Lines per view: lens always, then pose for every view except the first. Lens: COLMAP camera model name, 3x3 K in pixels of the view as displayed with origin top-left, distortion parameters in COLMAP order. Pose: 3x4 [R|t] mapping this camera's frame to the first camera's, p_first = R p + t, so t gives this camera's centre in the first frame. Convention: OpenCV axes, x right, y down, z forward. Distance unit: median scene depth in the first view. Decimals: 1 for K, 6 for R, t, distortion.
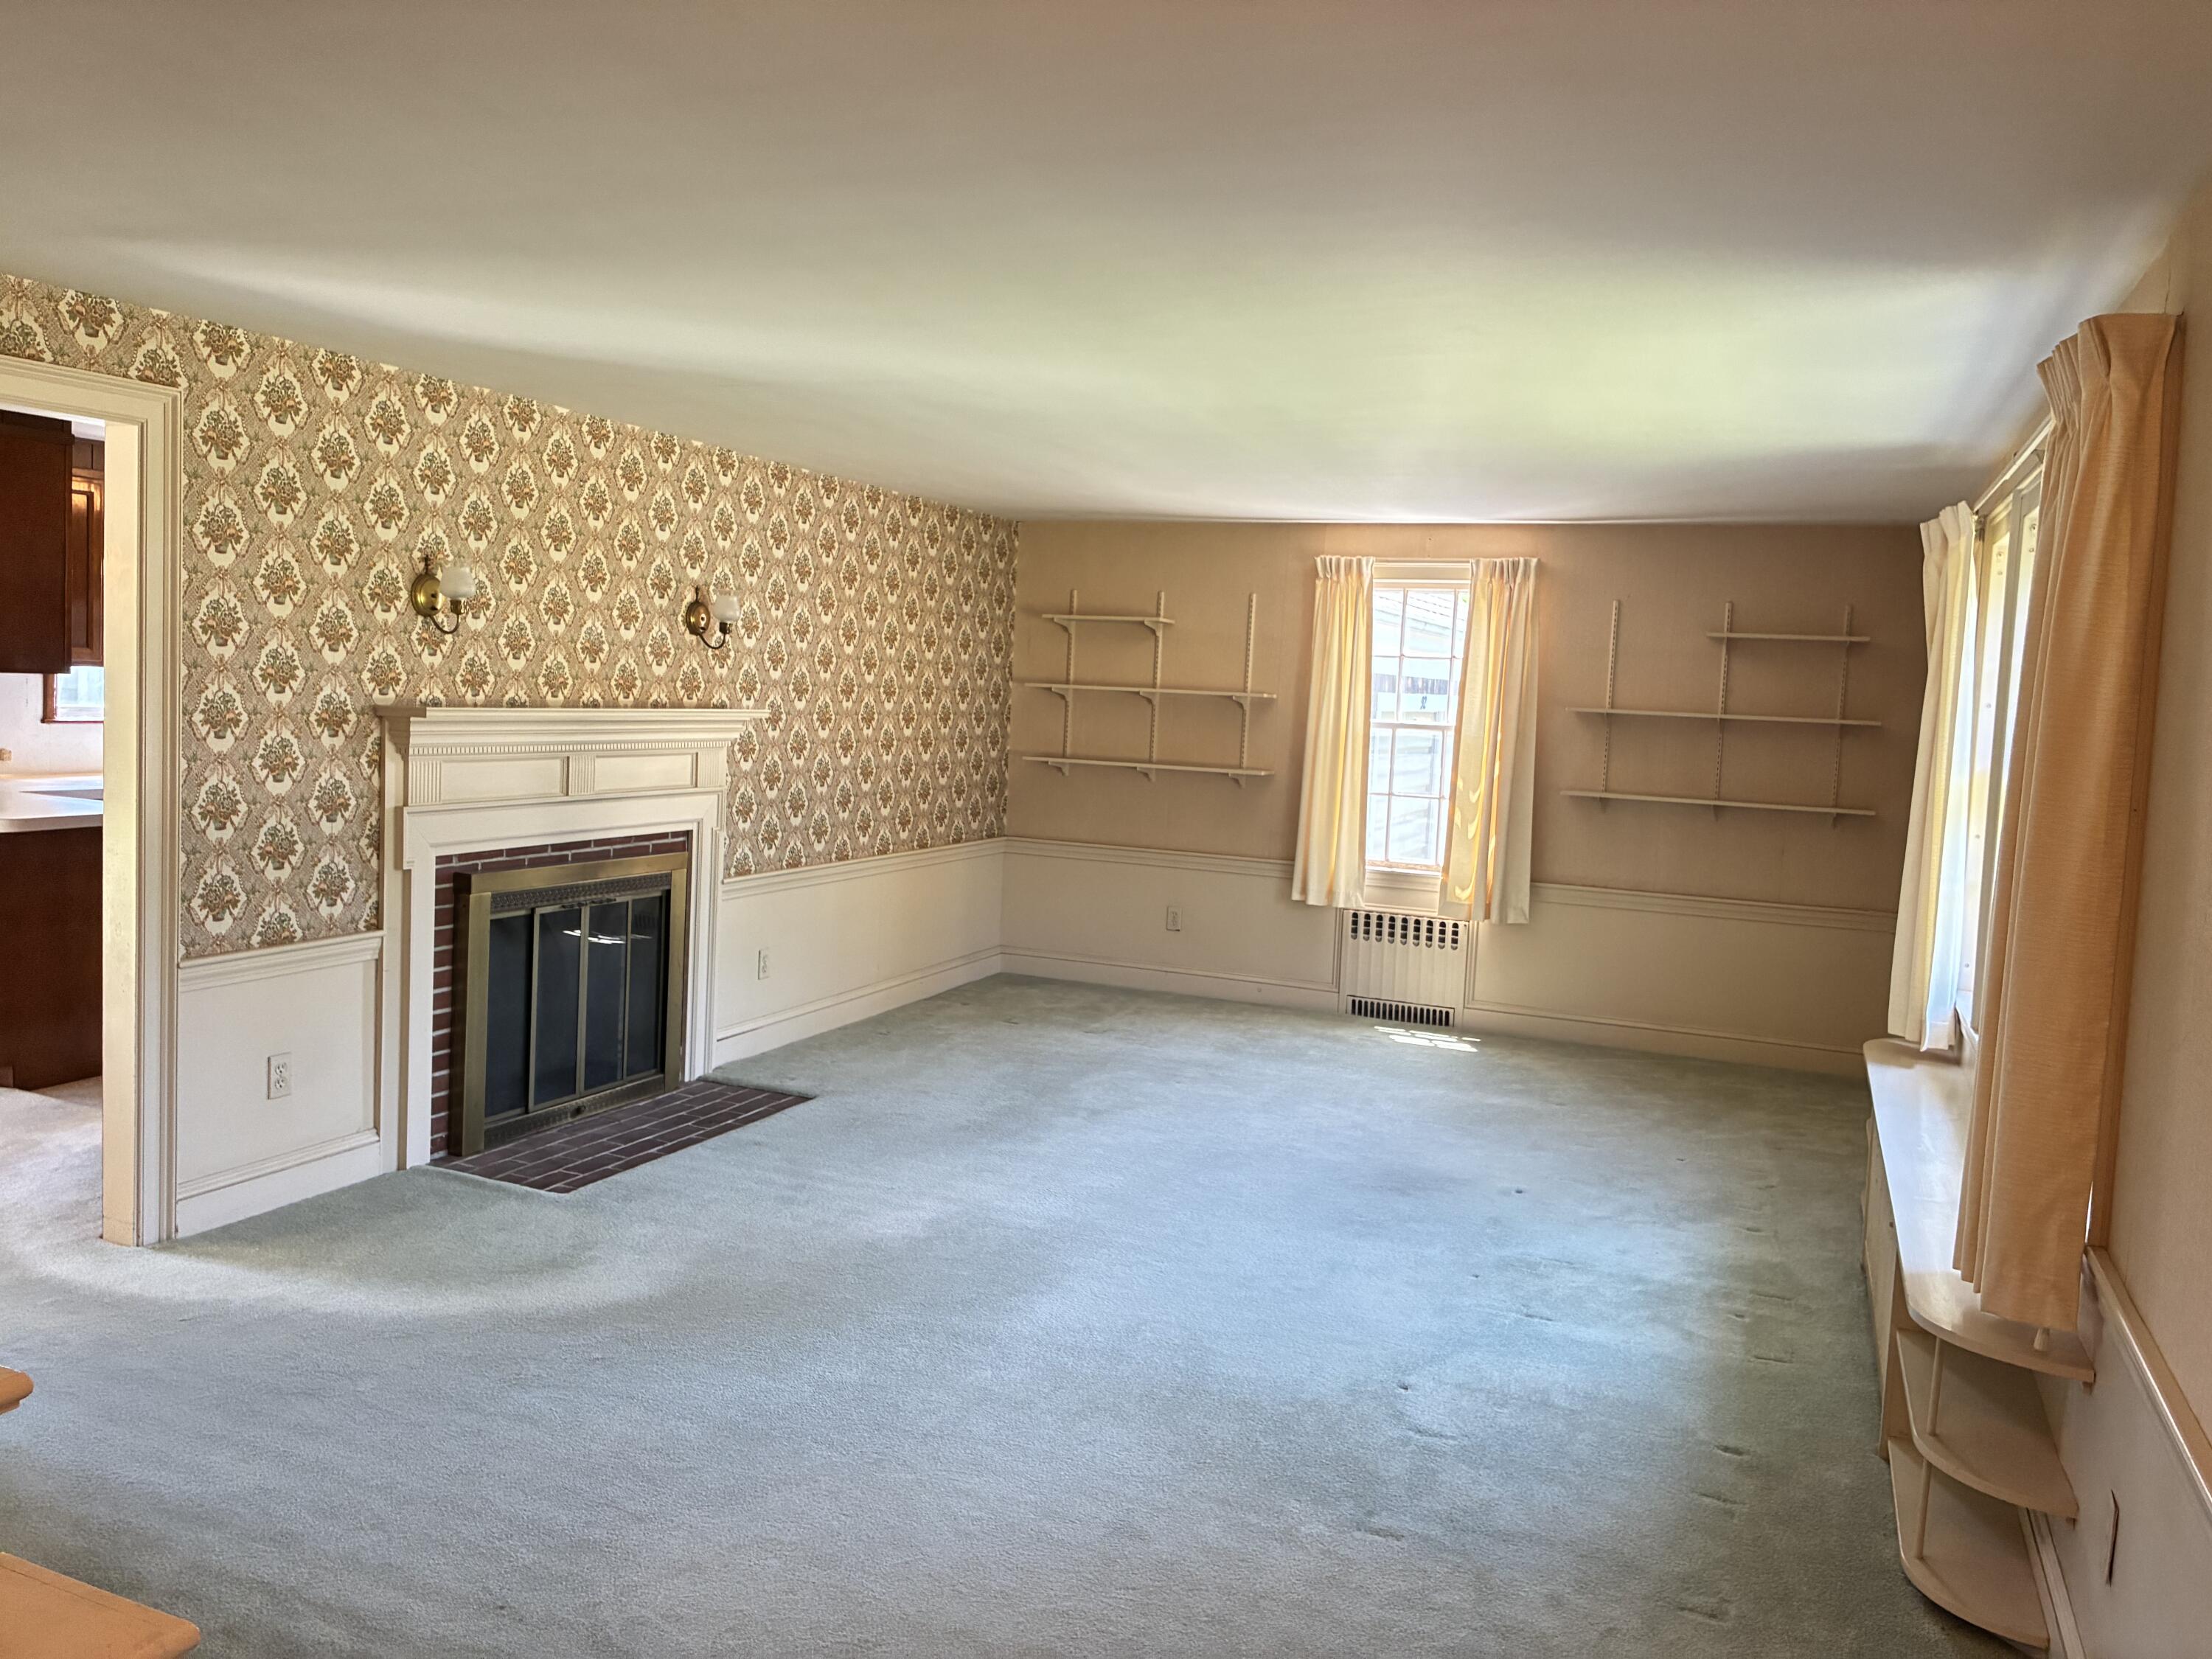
lens RADIAL K [[1668.8, 0, 1119.6], [0, 1668.8, 829.0], [0, 0, 1]] dist [0.028041, -0.061349]
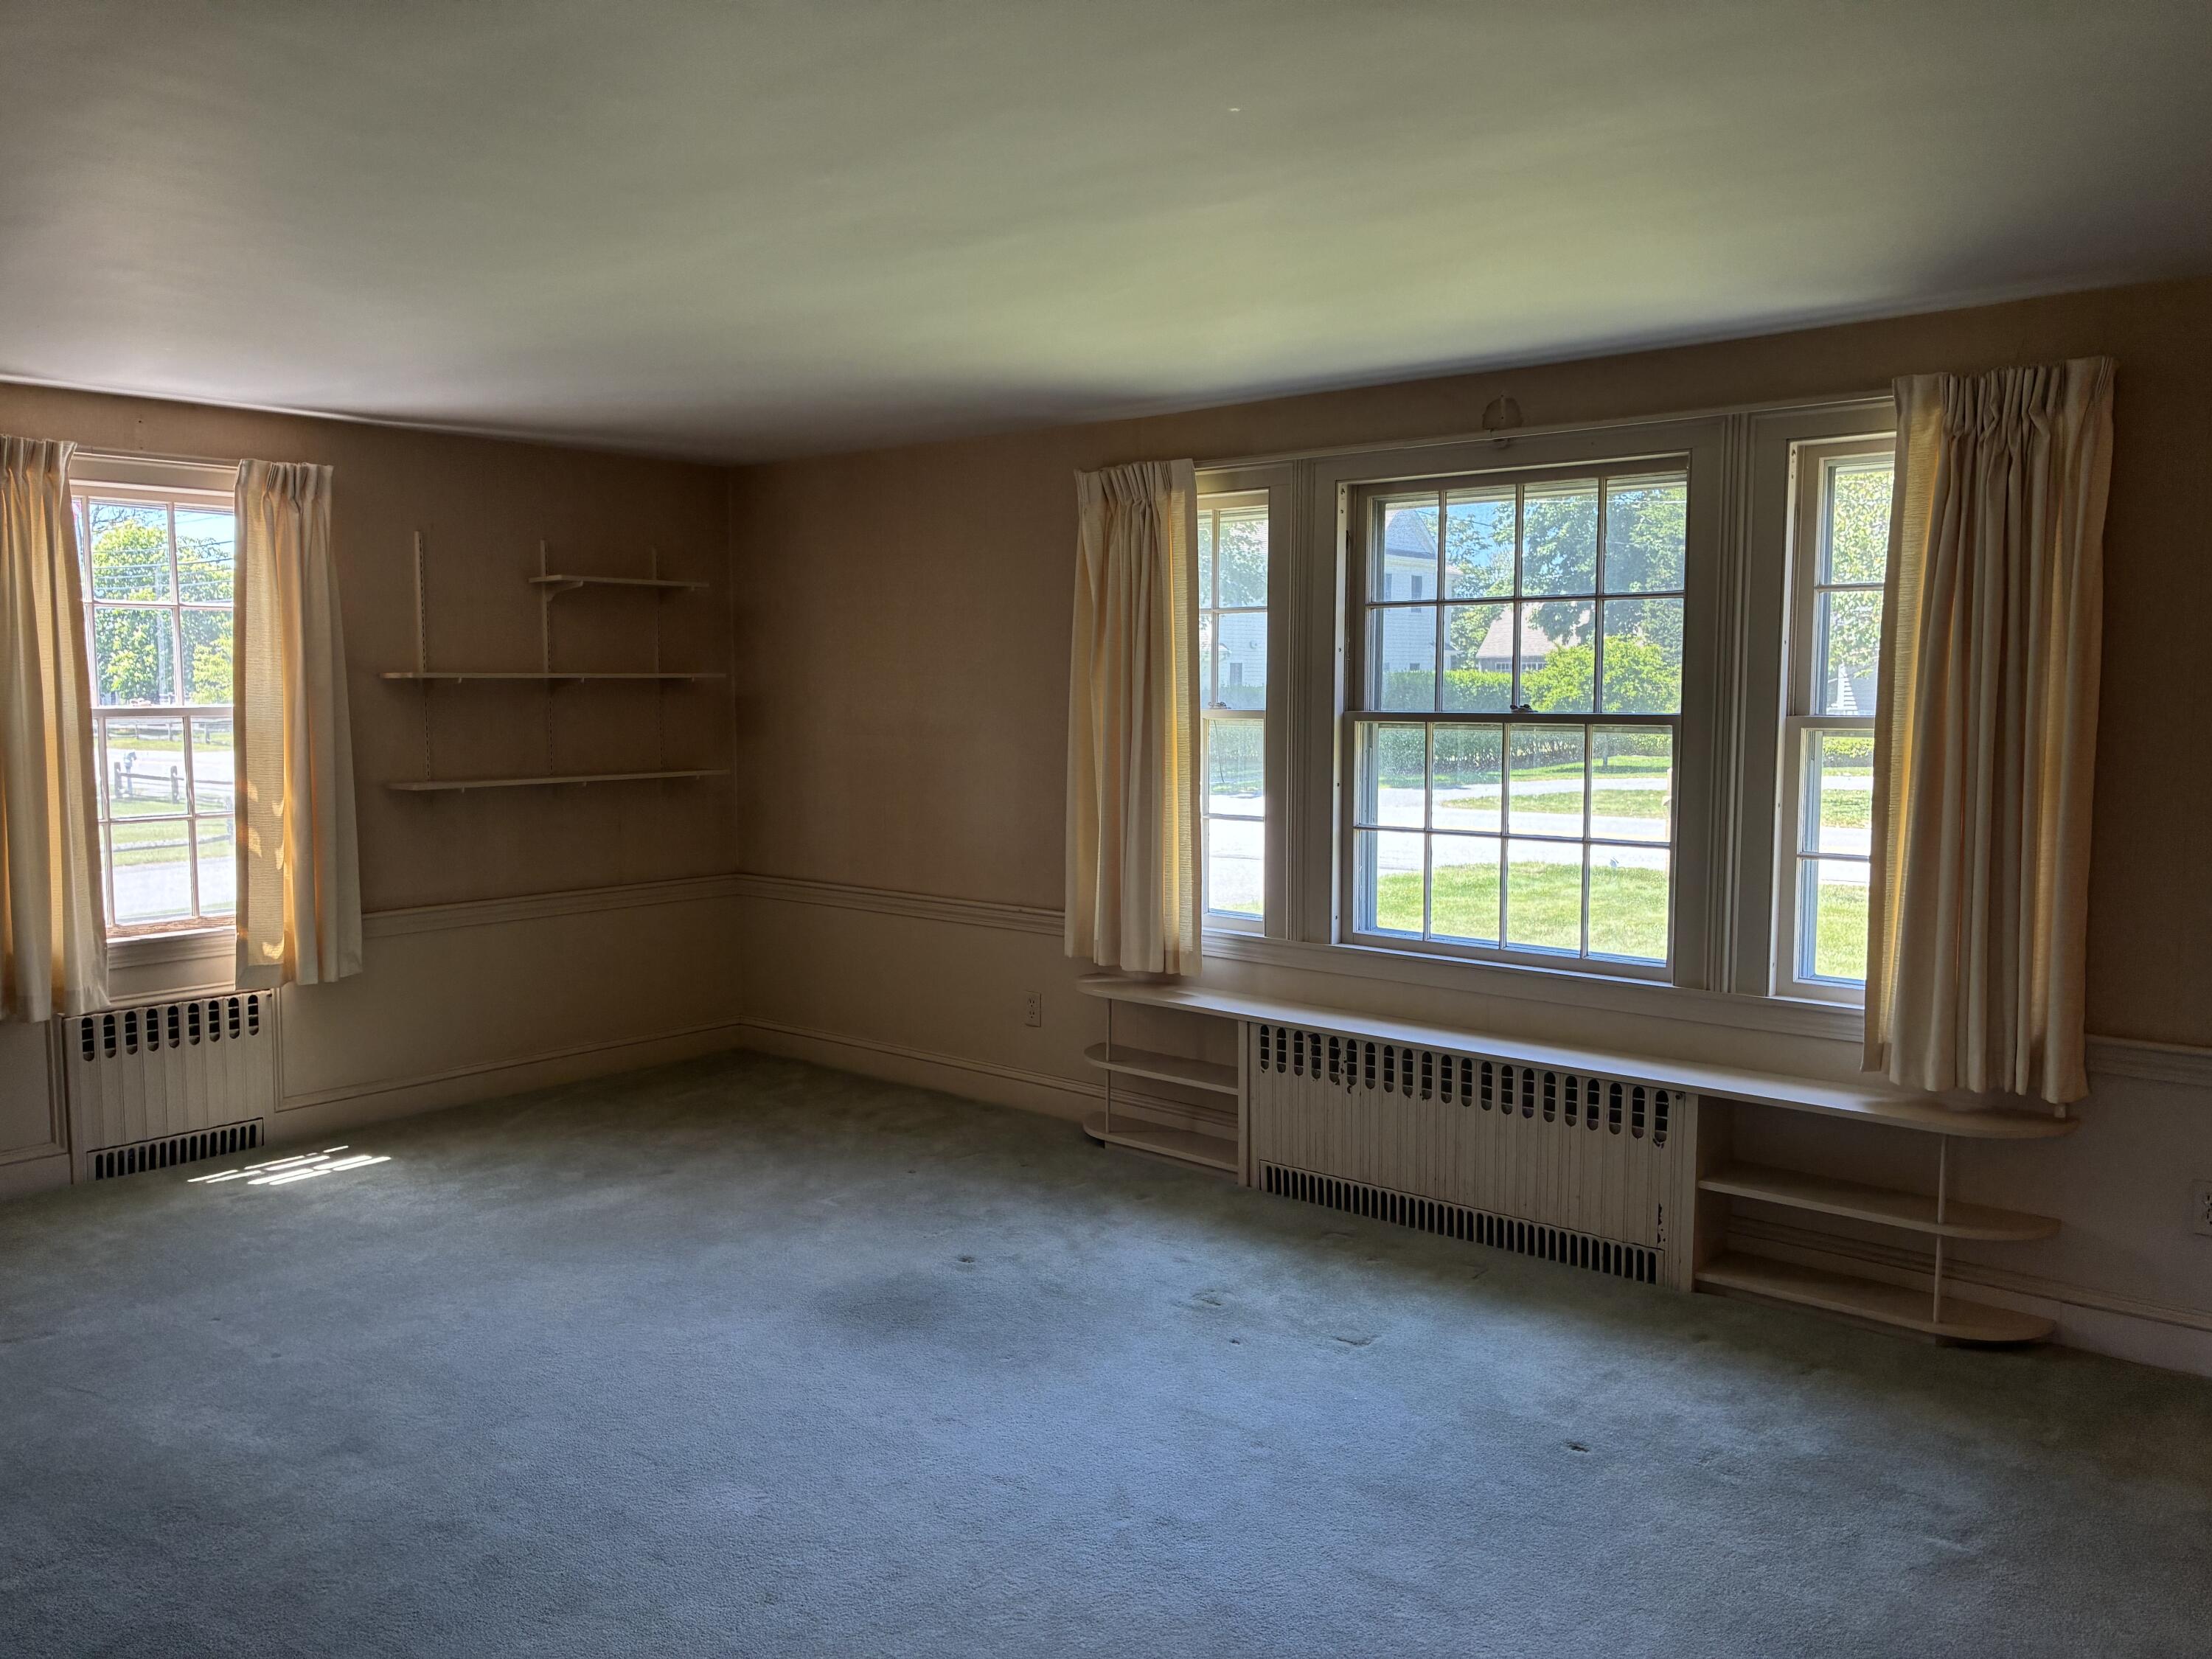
lens RADIAL K [[1668.8, 0, 1114.4], [0, 1668.8, 829.7], [0, 0, 1]] dist [0.028041, -0.061349]
pose [[0.296334, -0.134366, 0.945585, -0.346227], [0.095844, 0.989240, 0.110533, -0.054894], [-0.950263, 0.057874, 0.306024, 0.468313]]
